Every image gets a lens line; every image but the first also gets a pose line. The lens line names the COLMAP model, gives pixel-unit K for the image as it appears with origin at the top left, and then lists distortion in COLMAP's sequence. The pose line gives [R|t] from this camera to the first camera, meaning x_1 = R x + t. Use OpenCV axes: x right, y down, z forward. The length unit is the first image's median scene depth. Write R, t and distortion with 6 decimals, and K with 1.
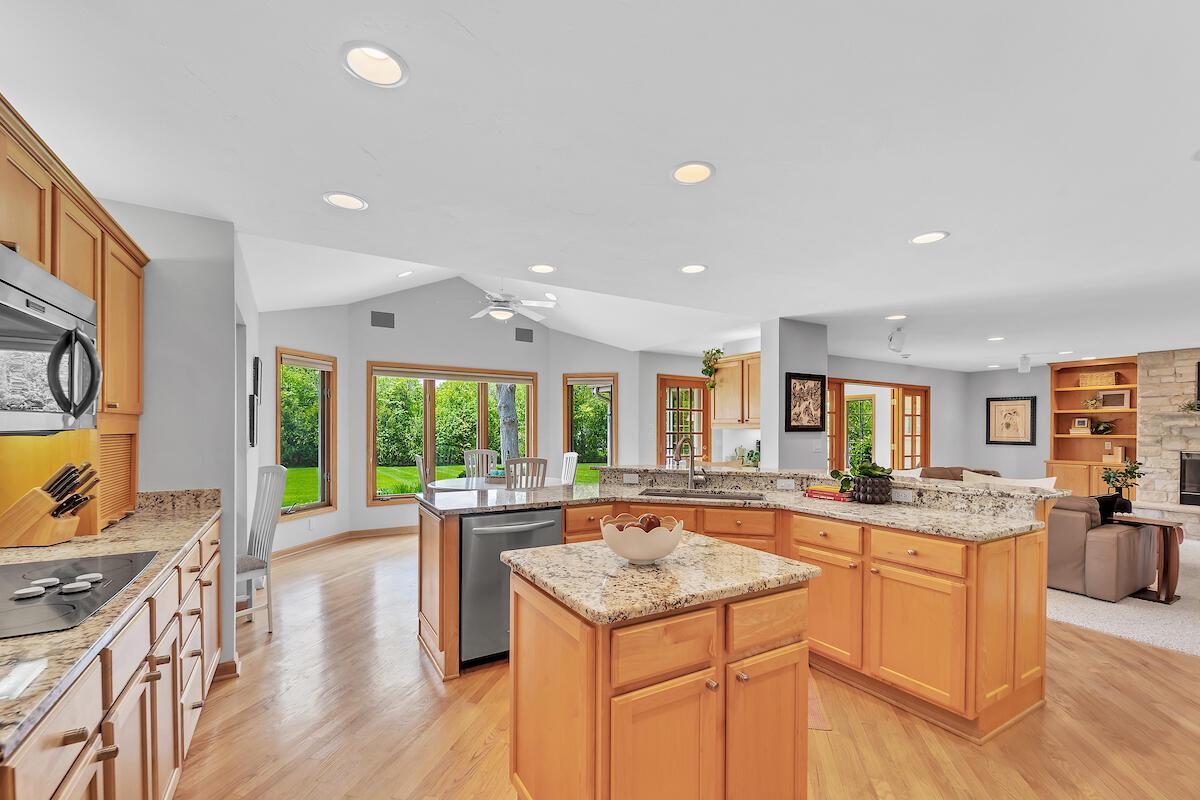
lens RADIAL K [[514.6, 0, 598.7], [0, 514.6, 428.9], [0, 0, 1]] dist [-0.000178, 0.000065]
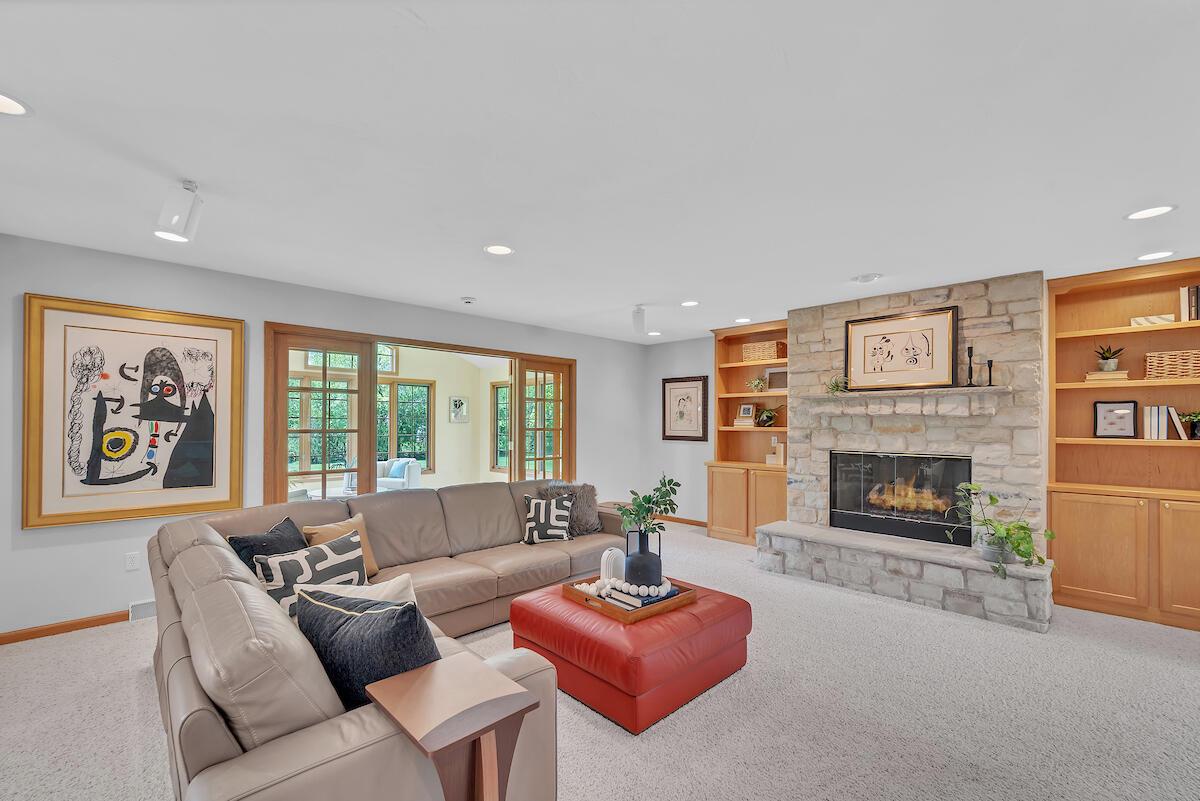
lens RADIAL K [[515.1, 0, 597.0], [0, 515.1, 418.4], [0, 0, 1]] dist [0.021778, 0.000125]
pose [[0.968913, 0.001011, 0.247398, 0.547898], [0.000770, 0.999974, -0.007102, 0.004248], [-0.247399, 0.007072, 0.968888, 0.335232]]
